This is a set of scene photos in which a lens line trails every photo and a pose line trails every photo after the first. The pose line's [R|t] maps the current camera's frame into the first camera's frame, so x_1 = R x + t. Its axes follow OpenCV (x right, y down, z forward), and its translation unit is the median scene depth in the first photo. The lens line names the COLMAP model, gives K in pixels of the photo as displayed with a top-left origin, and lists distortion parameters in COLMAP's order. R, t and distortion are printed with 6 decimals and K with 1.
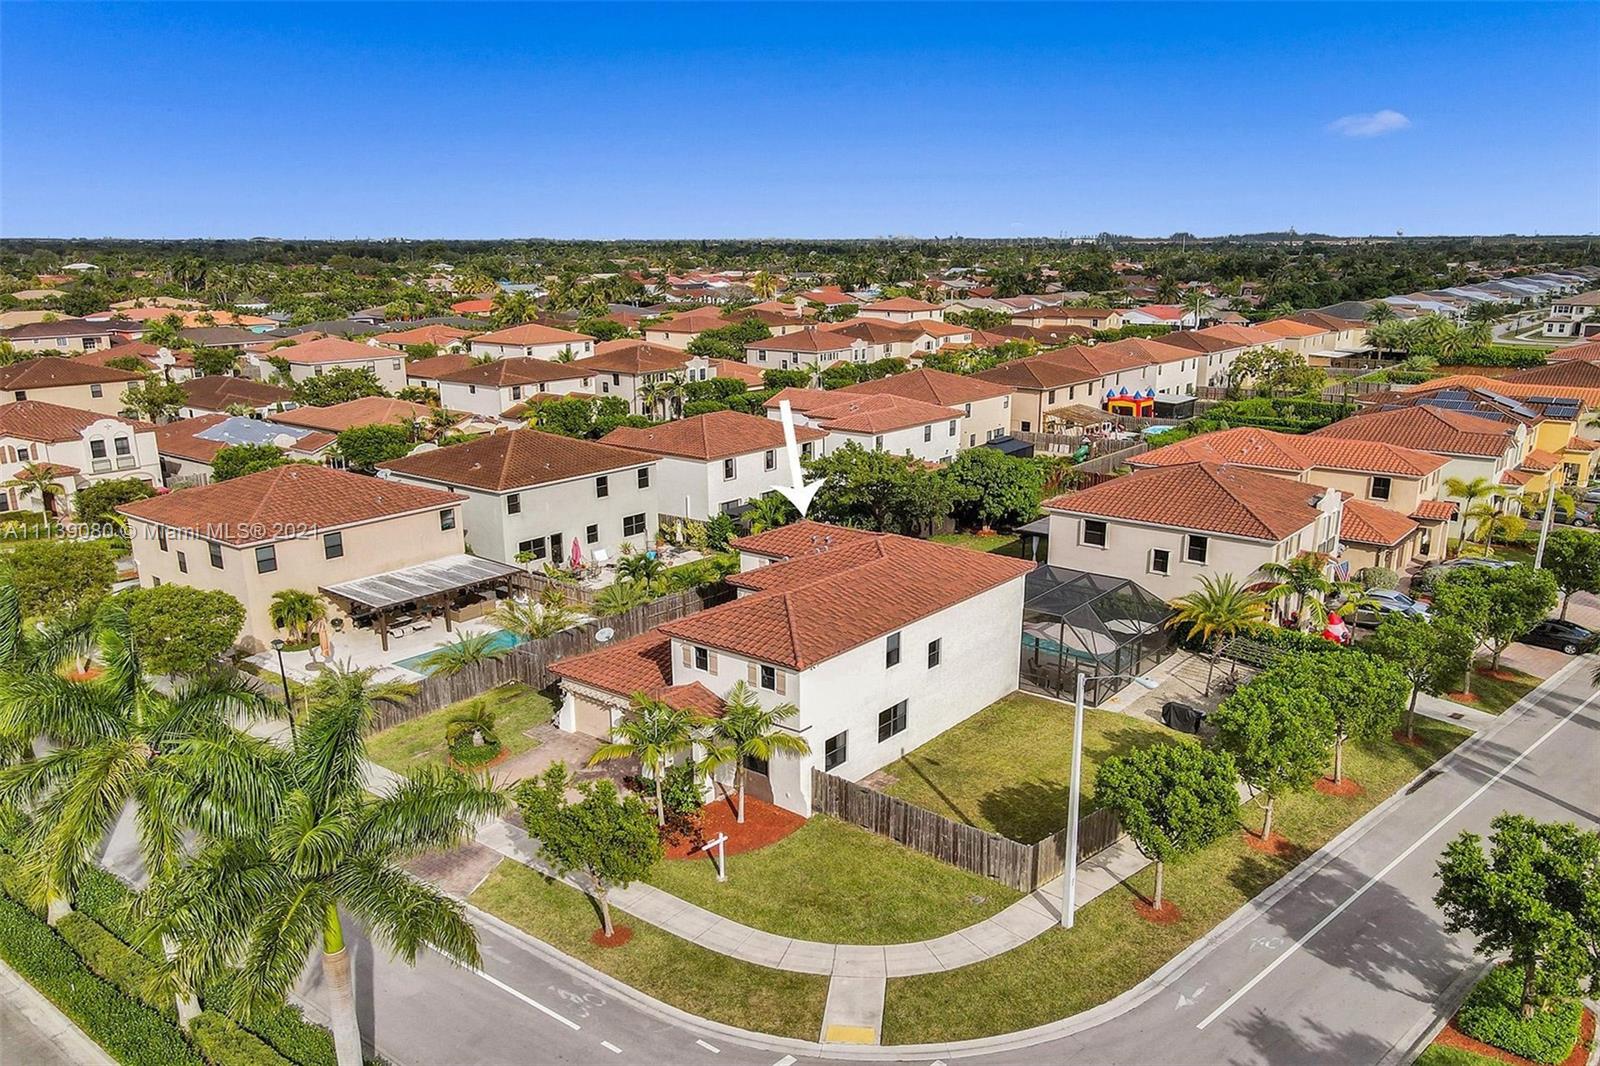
lens RADIAL K [[1221.0, 0, 800.0], [0, 1221.0, 533.0], [0, 0, 1]] dist [0.006372, 0.007159]
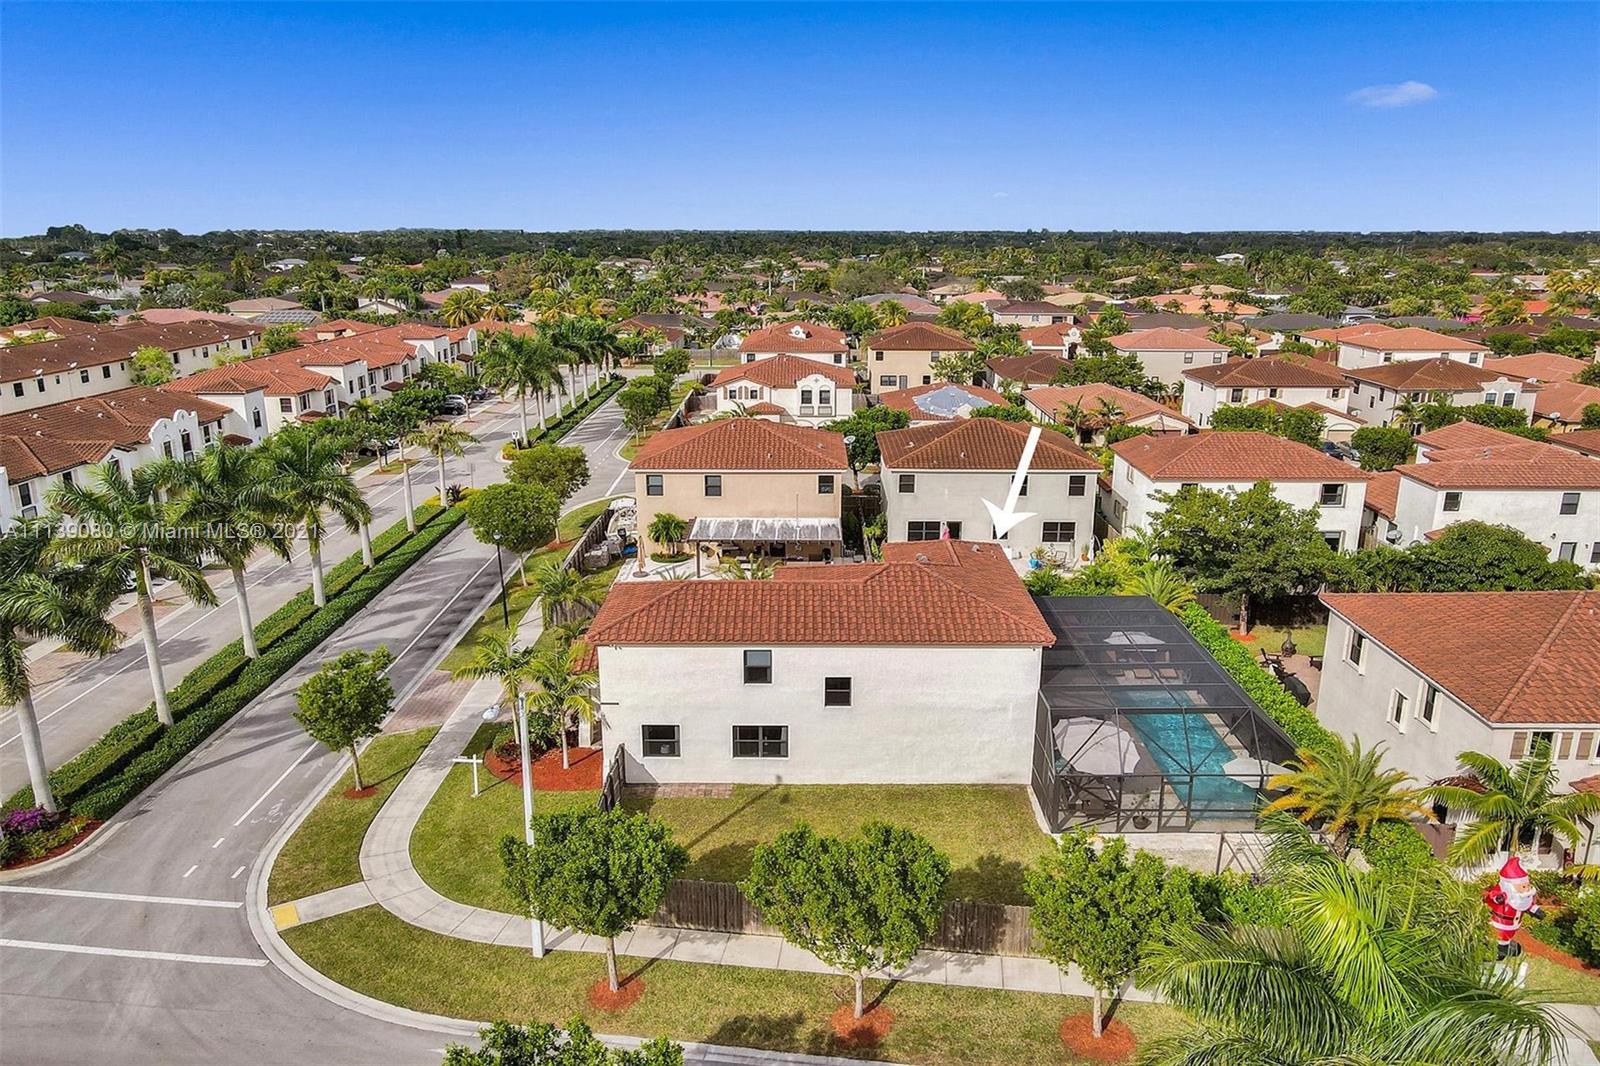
lens RADIAL K [[1186.2, 0, 808.7], [0, 1186.2, 585.0], [0, 0, 1]] dist [0.007084, 0.002558]
pose [[0.627000, 0.228422, -0.744778, 0.468404], [-0.189098, 0.972079, 0.138940, -0.061525], [0.755720, 0.053721, 0.652688, 0.257650]]
